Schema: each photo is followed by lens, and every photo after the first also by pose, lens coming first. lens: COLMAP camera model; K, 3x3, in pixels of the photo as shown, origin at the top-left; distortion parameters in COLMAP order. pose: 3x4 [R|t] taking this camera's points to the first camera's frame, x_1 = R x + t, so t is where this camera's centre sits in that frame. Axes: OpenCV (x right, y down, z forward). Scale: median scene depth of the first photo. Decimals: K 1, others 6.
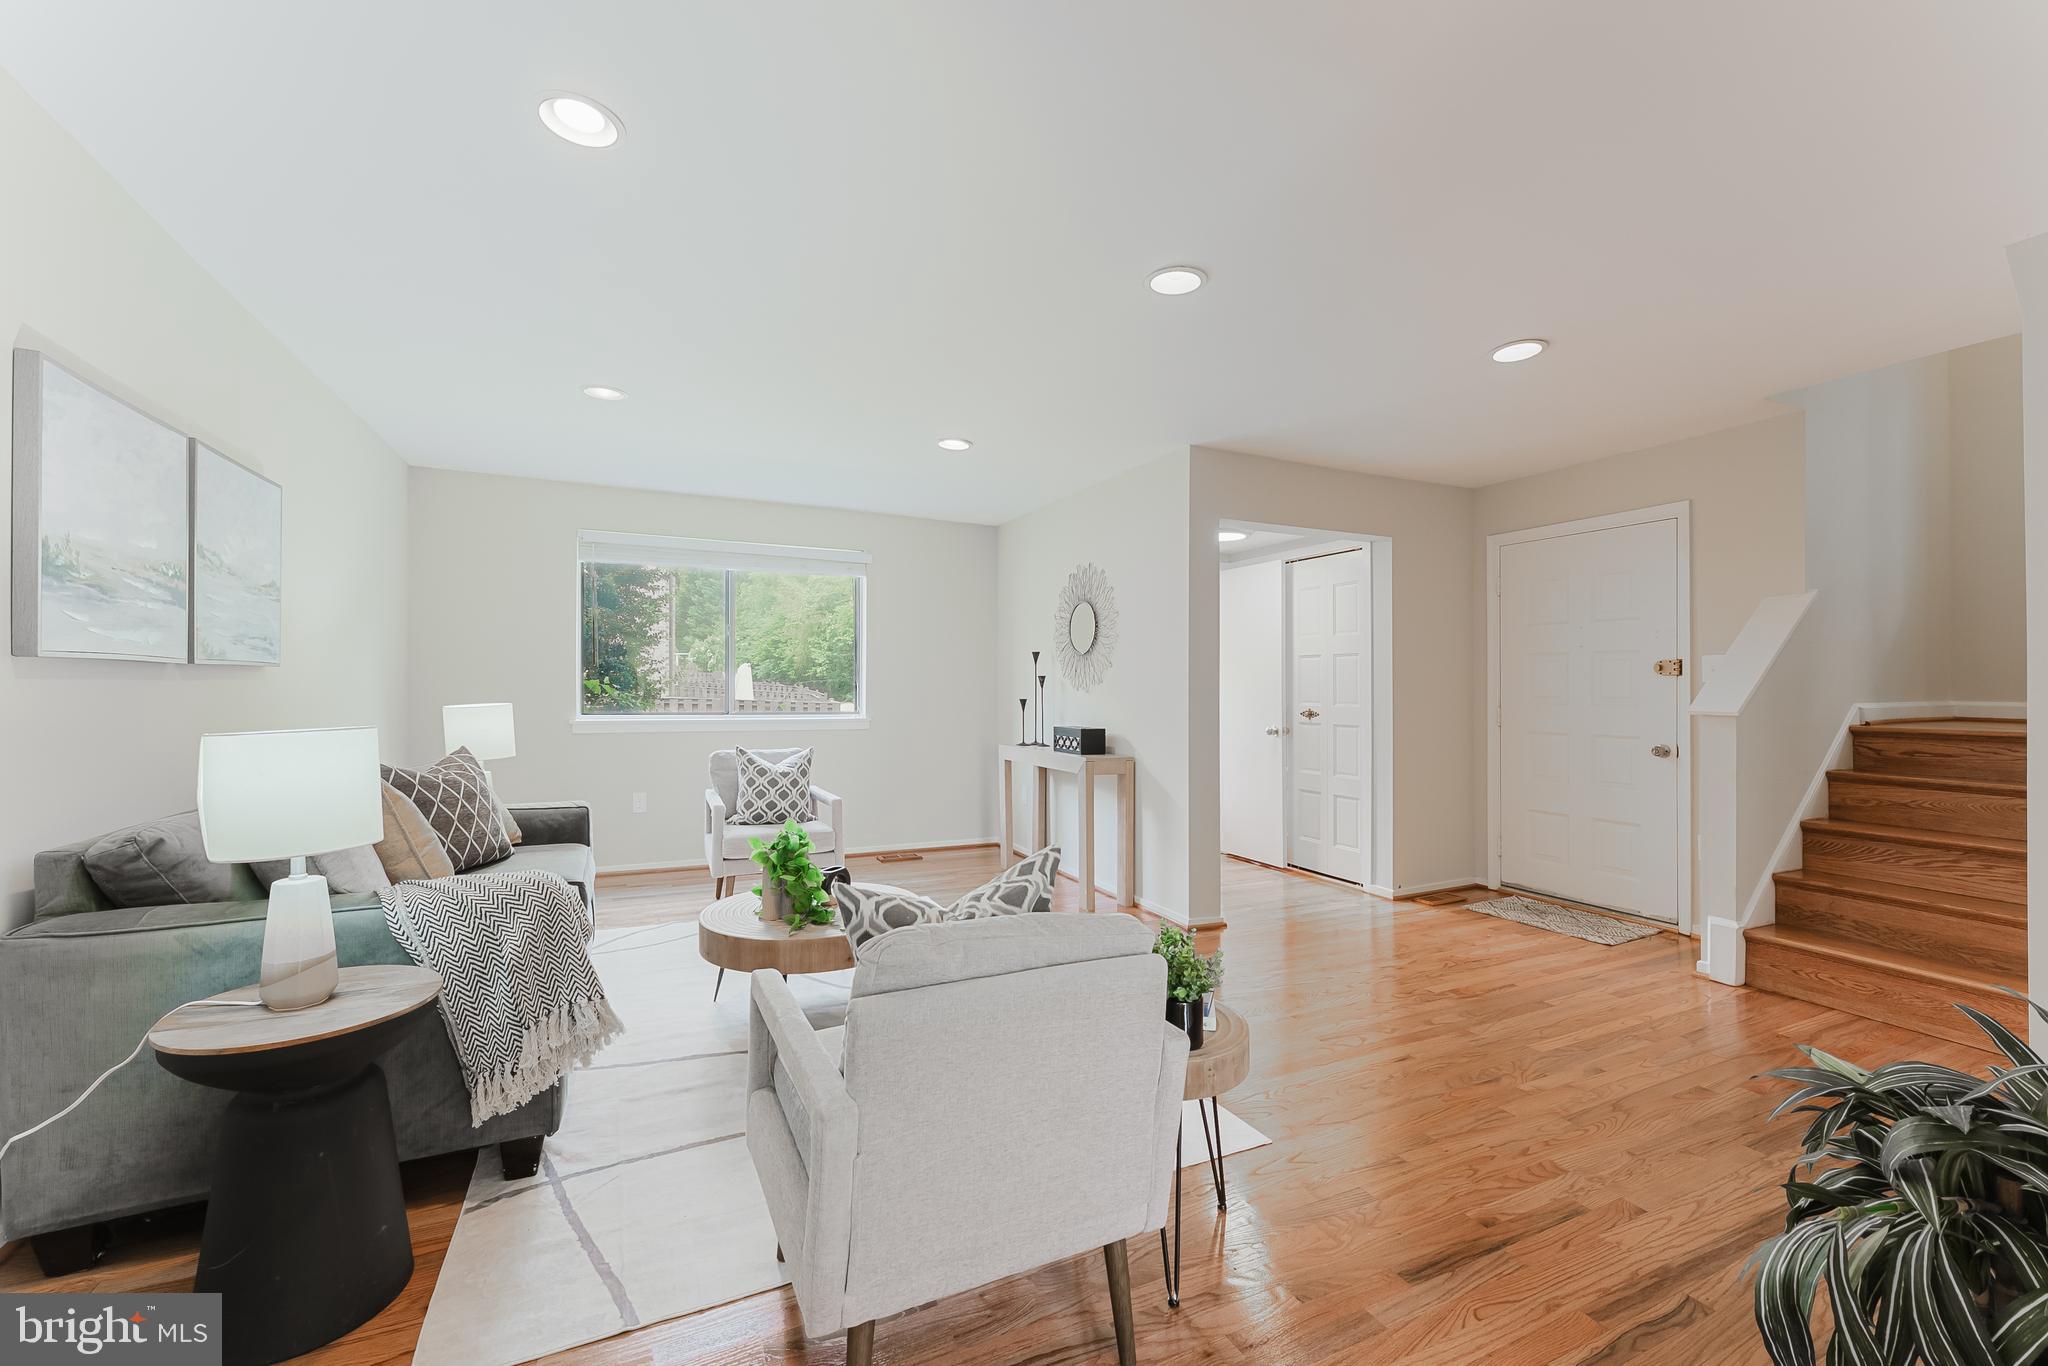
lens RADIAL K [[822.8, 0, 1015.0], [0, 822.8, 699.3], [0, 0, 1]] dist [-0.002870, 0.000481]
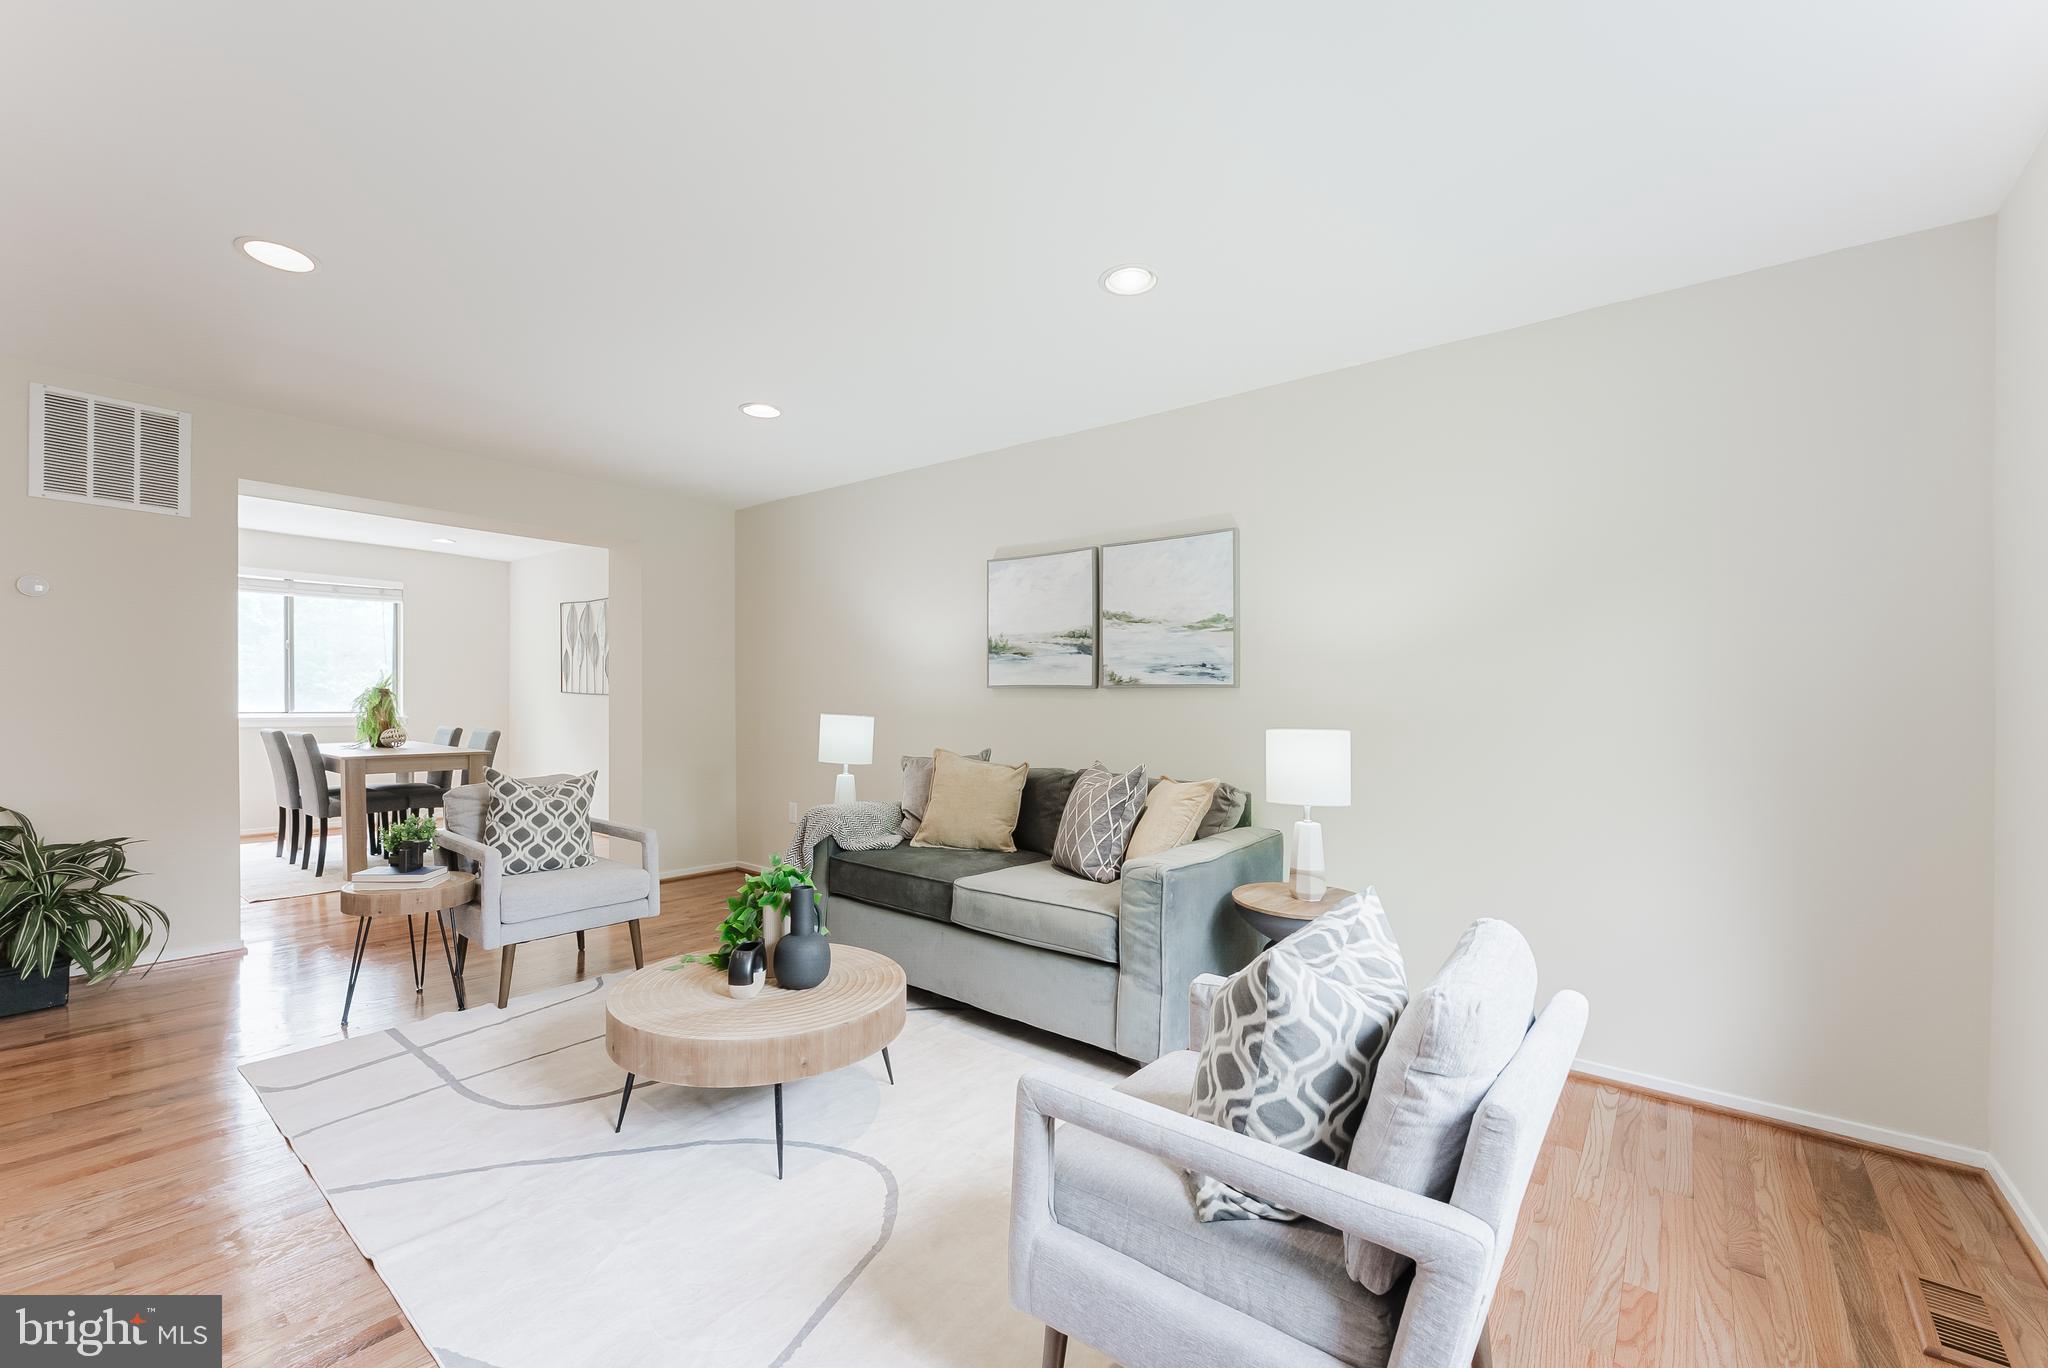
lens RADIAL K [[822.8, 0, 998.2], [0, 822.8, 705.7], [0, 0, 1]] dist [-0.002870, 0.000481]
pose [[-0.899552, -0.018051, -0.436440, -0.067500], [-0.027152, 0.999524, 0.014623, -0.014286], [0.435968, 0.025005, -0.899615, 1.245008]]
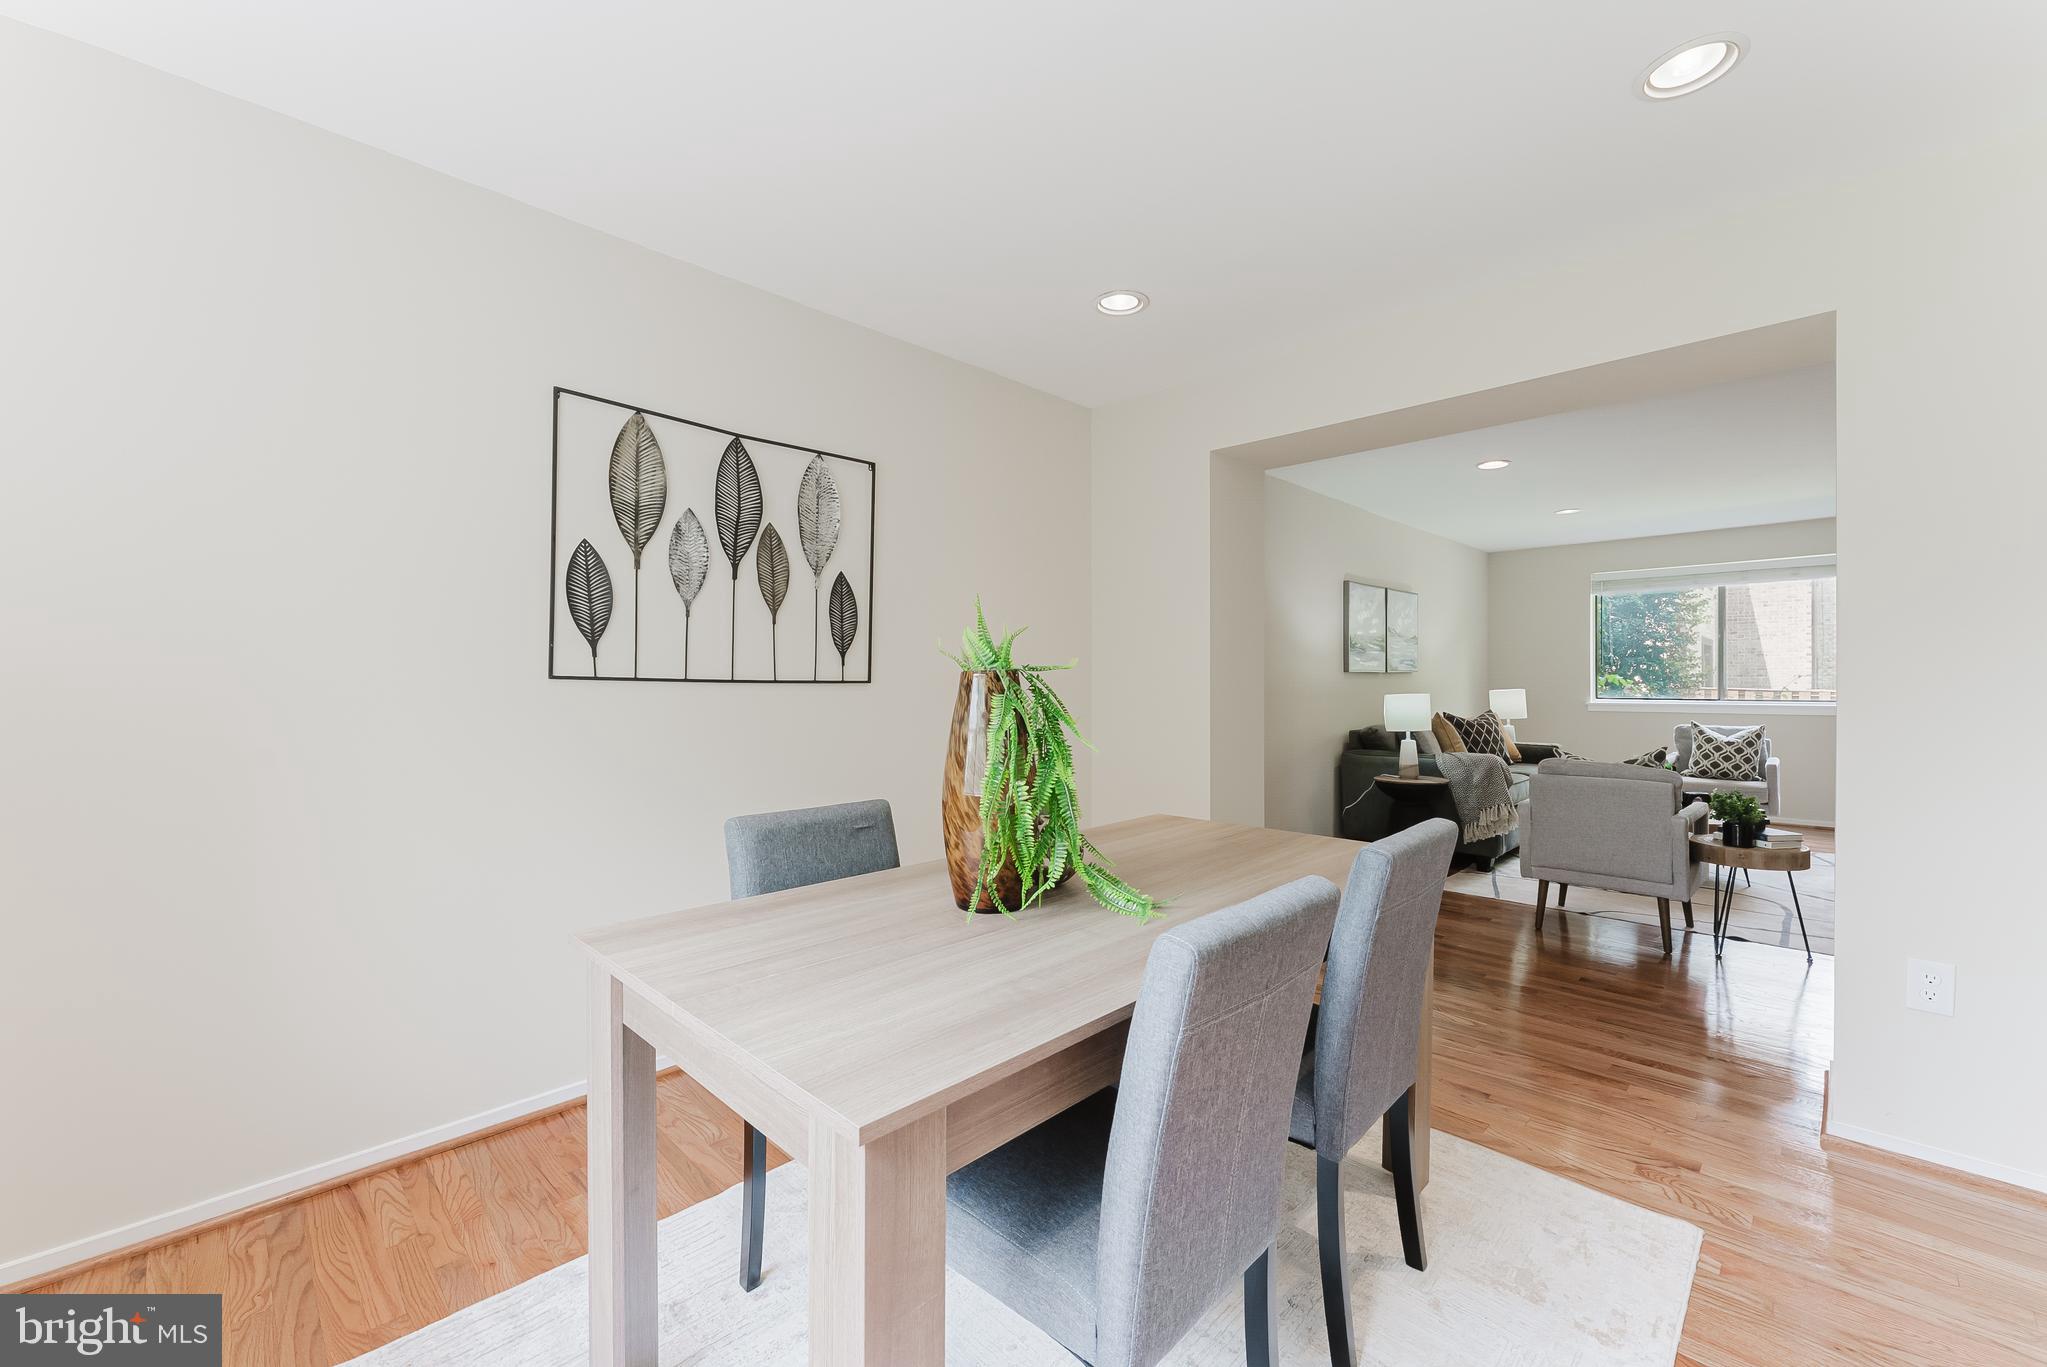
lens RADIAL K [[822.4, 0, 1032.2], [0, 822.4, 675.3], [0, 0, 1]] dist [-0.002870, 0.000481]
pose [[0.349238, -0.015660, -0.936903, 0.587750], [-0.006217, 0.999800, -0.019028, 0.013065], [0.937013, 0.012470, 0.349071, -0.542263]]
